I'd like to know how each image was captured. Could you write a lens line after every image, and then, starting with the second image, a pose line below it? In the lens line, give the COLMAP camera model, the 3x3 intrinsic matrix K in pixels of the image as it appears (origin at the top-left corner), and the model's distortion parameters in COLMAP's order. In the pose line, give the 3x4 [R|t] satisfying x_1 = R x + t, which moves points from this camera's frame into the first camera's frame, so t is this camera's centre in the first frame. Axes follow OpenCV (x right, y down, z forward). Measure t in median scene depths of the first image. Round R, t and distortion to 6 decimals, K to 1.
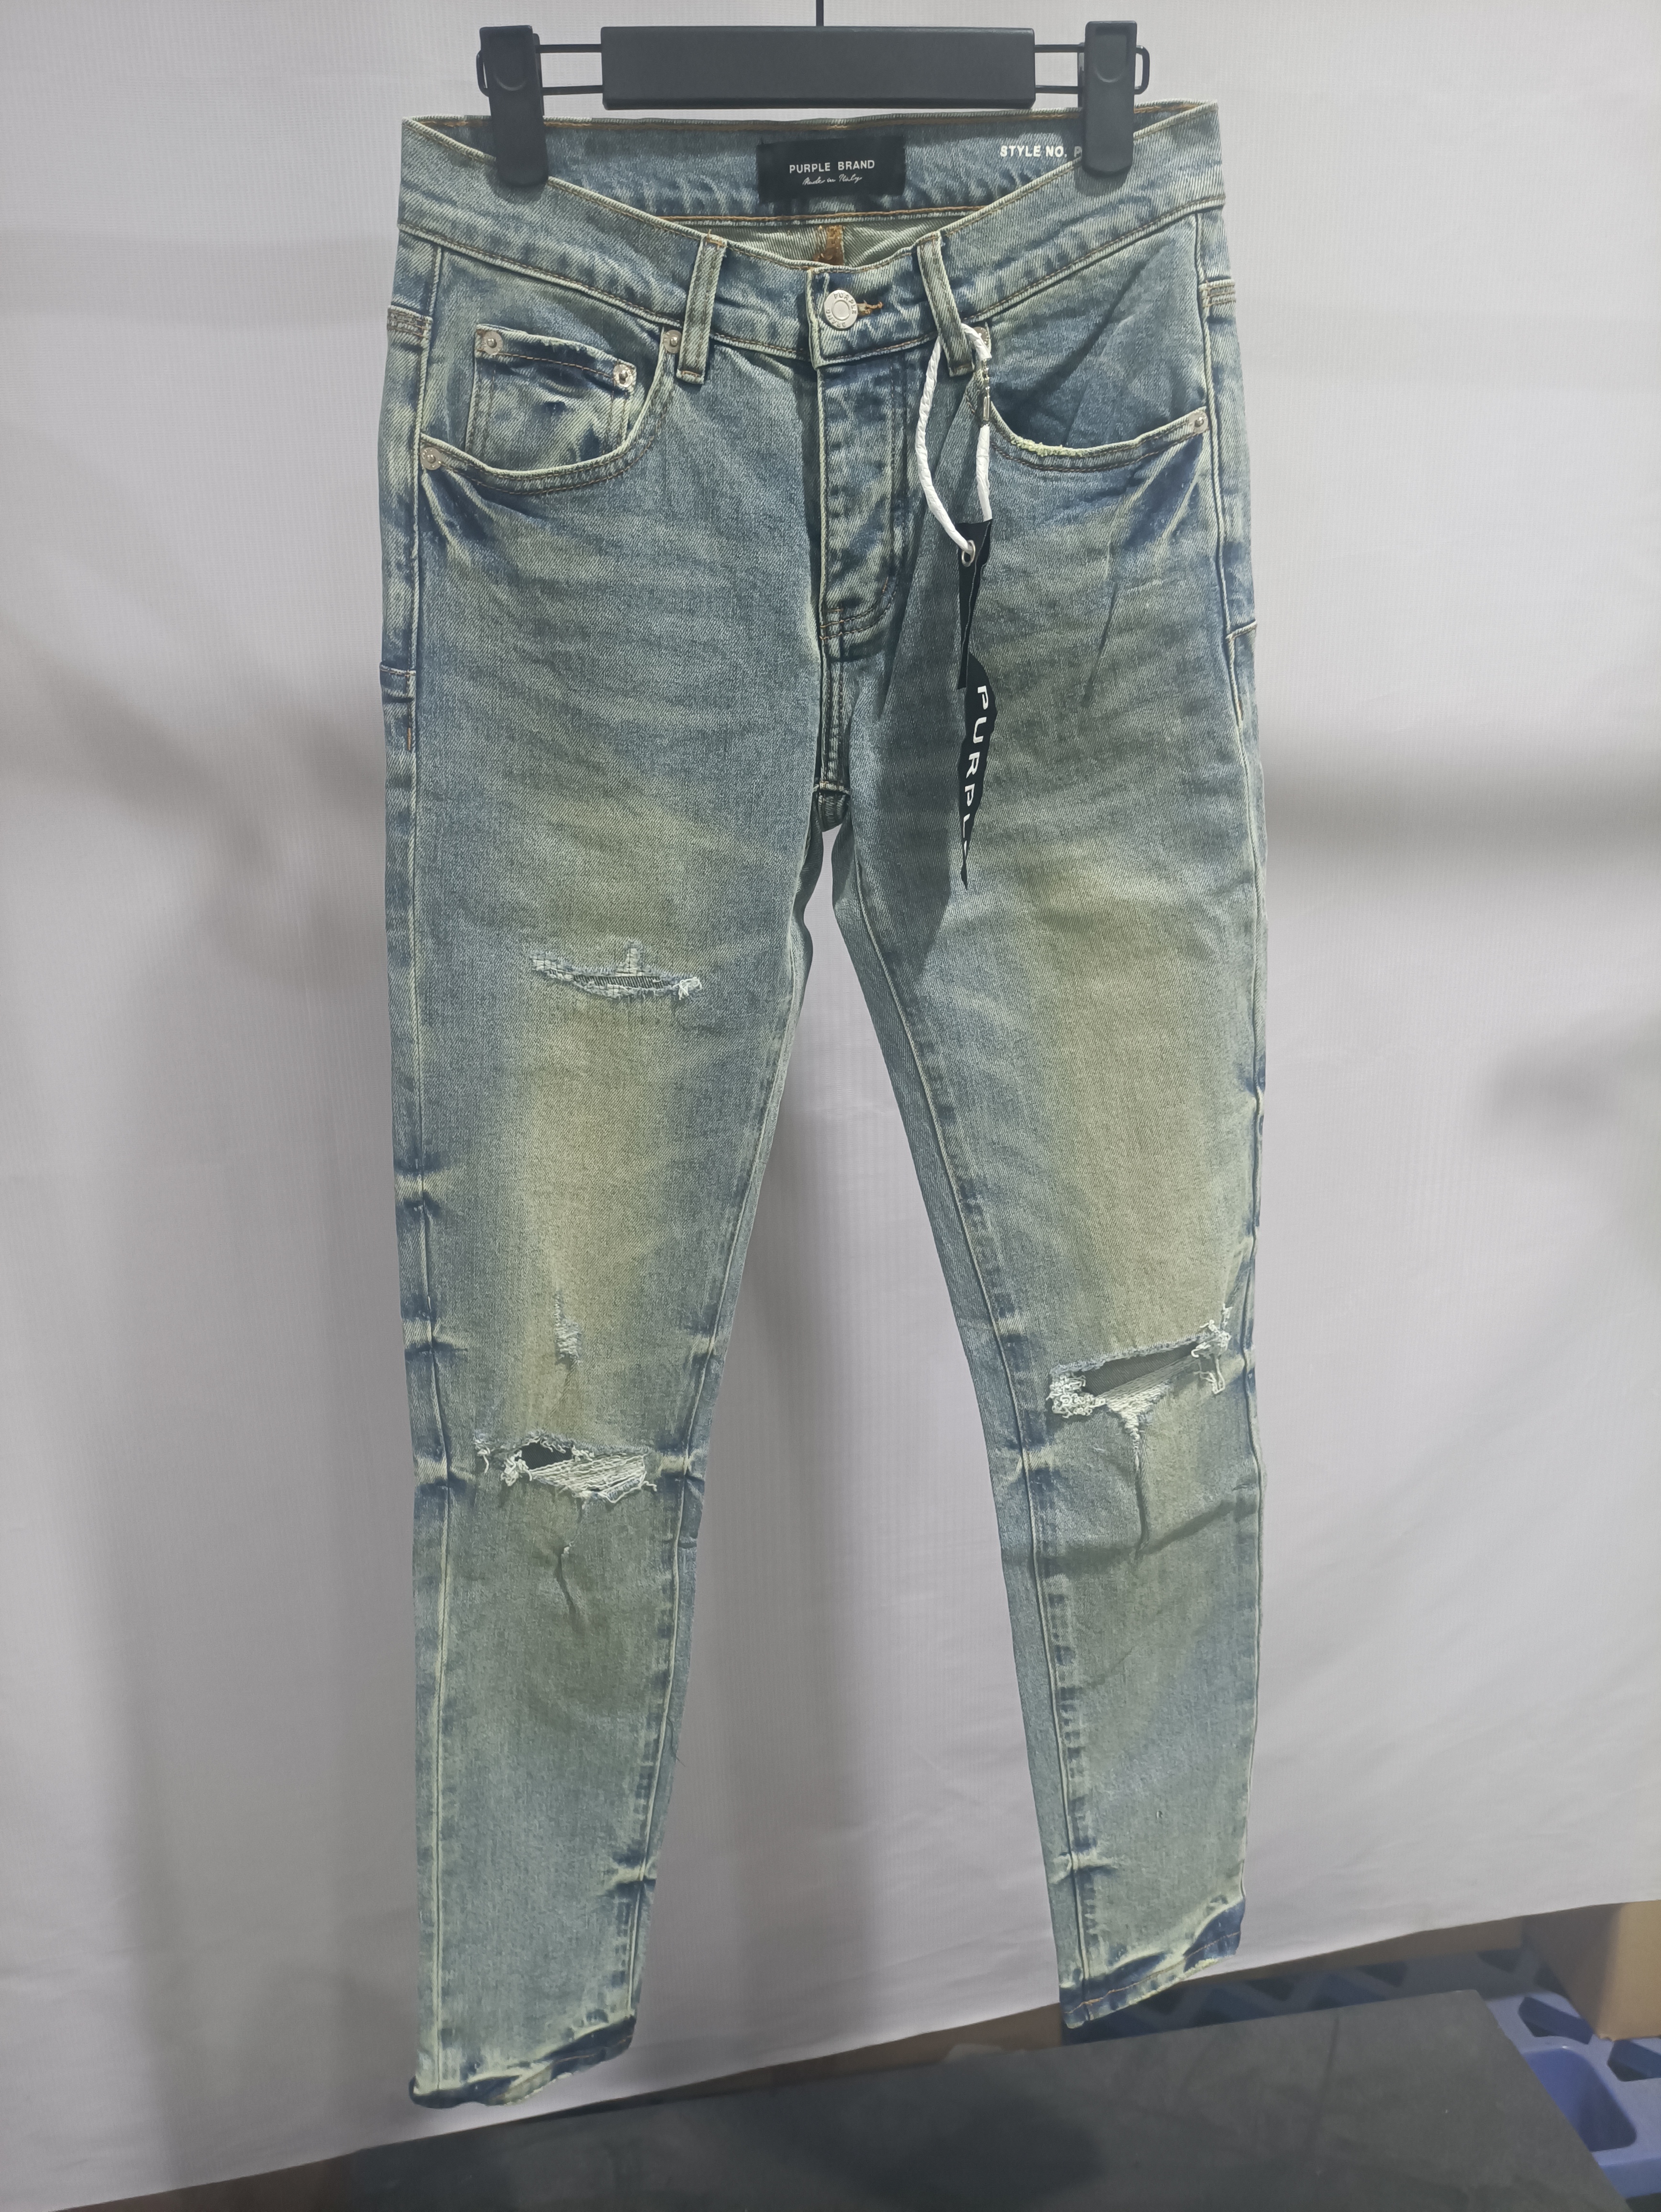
lens RADIAL K [[1591.1, 0, 825.8], [0, 1591.1, 1075.5], [0, 0, 1]] dist [0.071936, -0.107200]
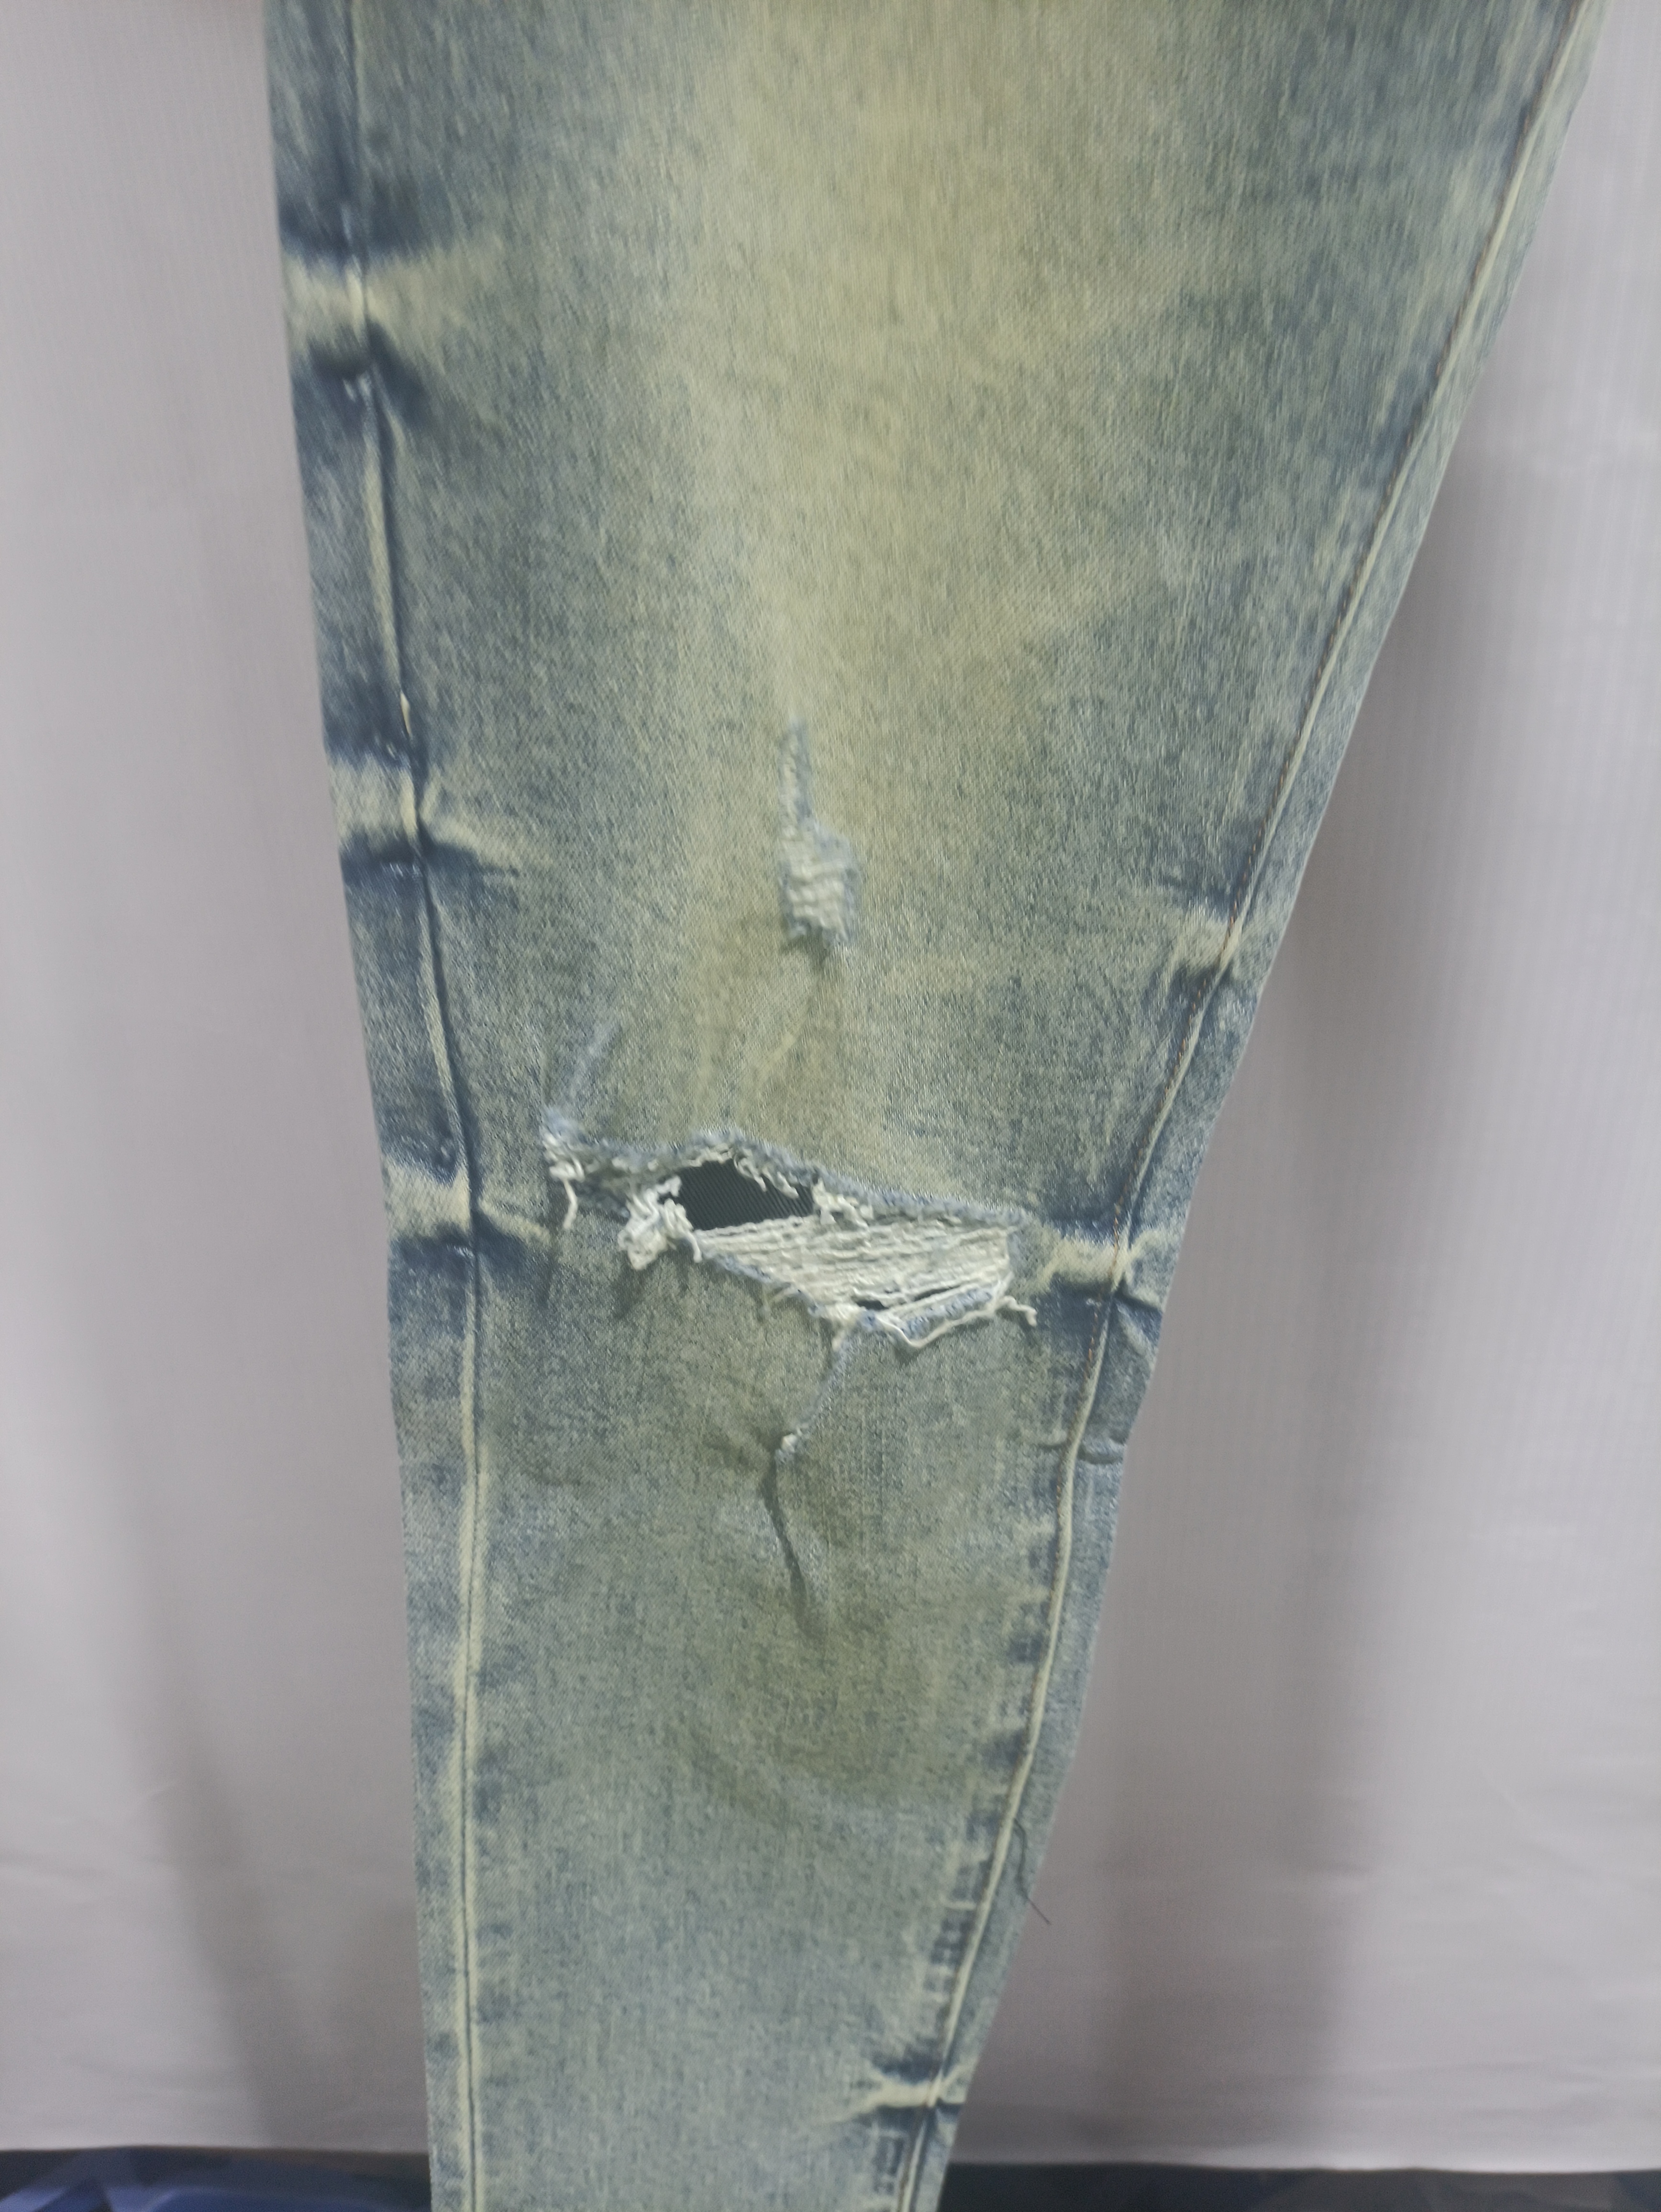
lens RADIAL K [[1636.2, 0, 830.5], [0, 1636.2, 1106.0], [0, 0, 1]] dist [0.044507, -0.070325]
pose [[0.969995, 0.104105, -0.219707, -0.076844], [-0.062665, 0.980208, 0.187793, 0.147506], [0.234908, -0.168390, 0.957321, 0.660364]]
